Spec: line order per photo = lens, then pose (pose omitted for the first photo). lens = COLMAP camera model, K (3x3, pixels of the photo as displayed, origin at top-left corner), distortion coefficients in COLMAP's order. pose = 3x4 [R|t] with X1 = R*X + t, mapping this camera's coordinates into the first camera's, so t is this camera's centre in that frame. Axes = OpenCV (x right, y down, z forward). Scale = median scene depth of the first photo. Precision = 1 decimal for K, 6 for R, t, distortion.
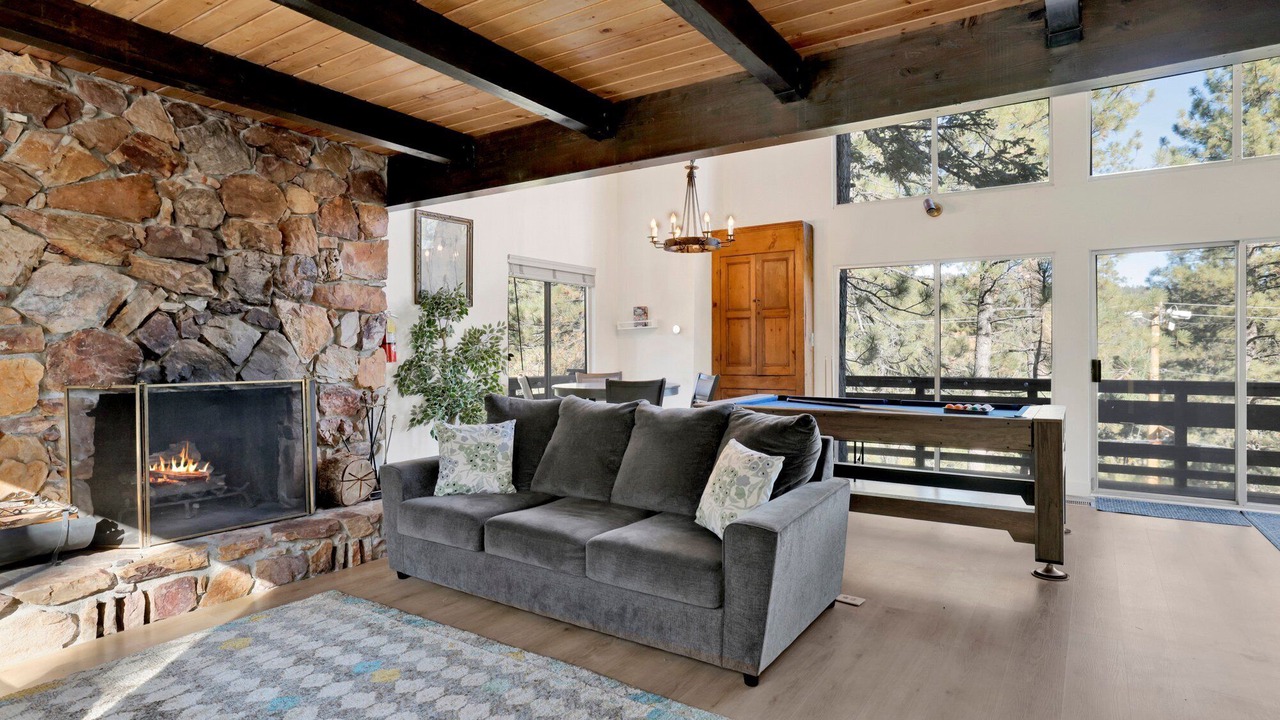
lens RADIAL K [[700.9, 0, 623.0], [0, 700.9, 347.6], [0, 0, 1]] dist [-0.003820, -0.000057]
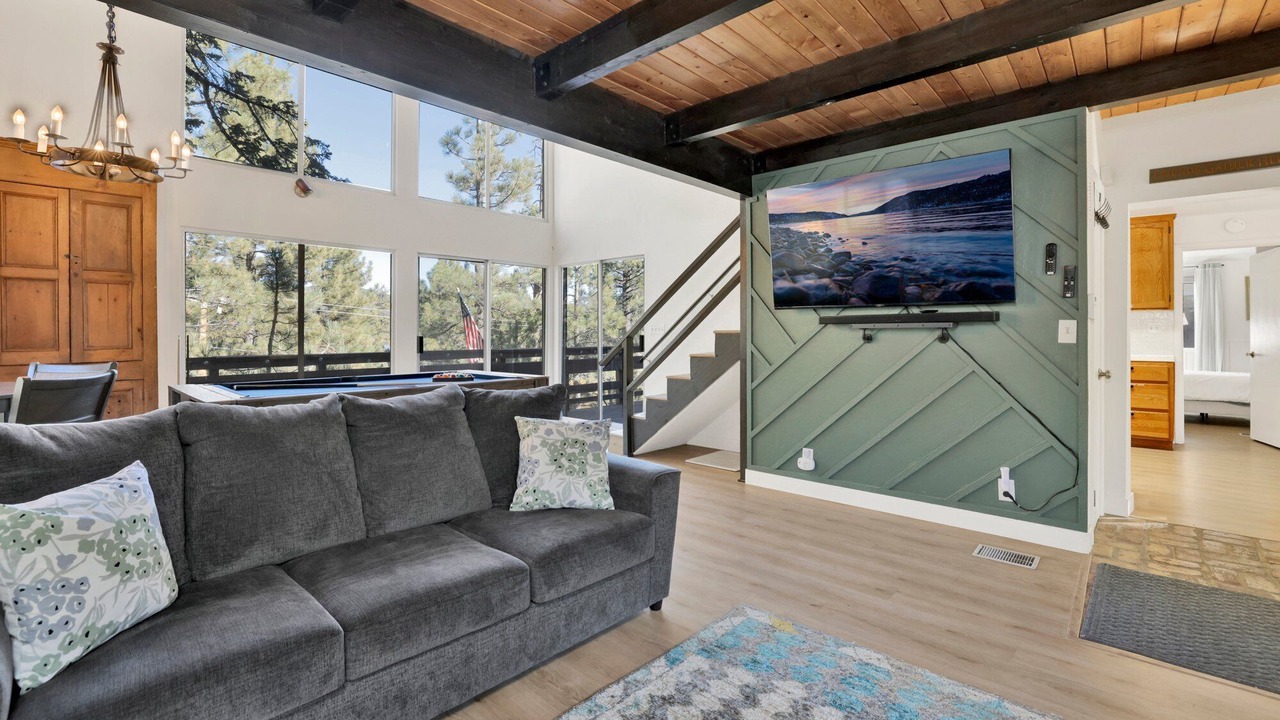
lens RADIAL K [[587.3, 0, 667.8], [0, 587.3, 327.2], [0, 0, 1]] dist [0.000682, -0.012124]
pose [[0.110400, 0.003338, 0.993882, -0.323297], [-0.002471, 0.999992, -0.003084, 0.003963], [-0.993884, -0.002115, 0.110407, 0.351491]]
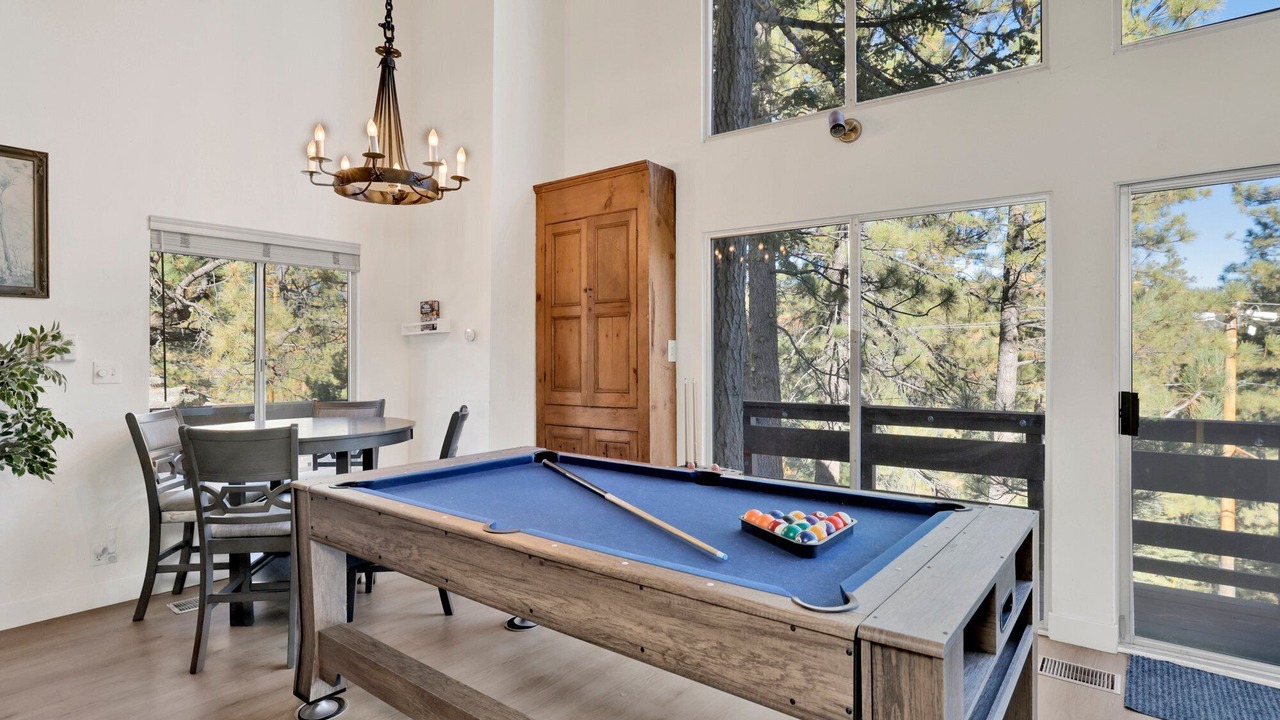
lens RADIAL K [[670.7, 0, 641.7], [0, 670.7, 353.6], [0, 0, 1]] dist [-0.036328, 0.020624]
pose [[0.997197, 0.001396, -0.074806, 0.290978], [-0.001205, 0.999996, 0.002604, -0.010499], [0.074809, -0.002506, 0.997195, 0.398759]]
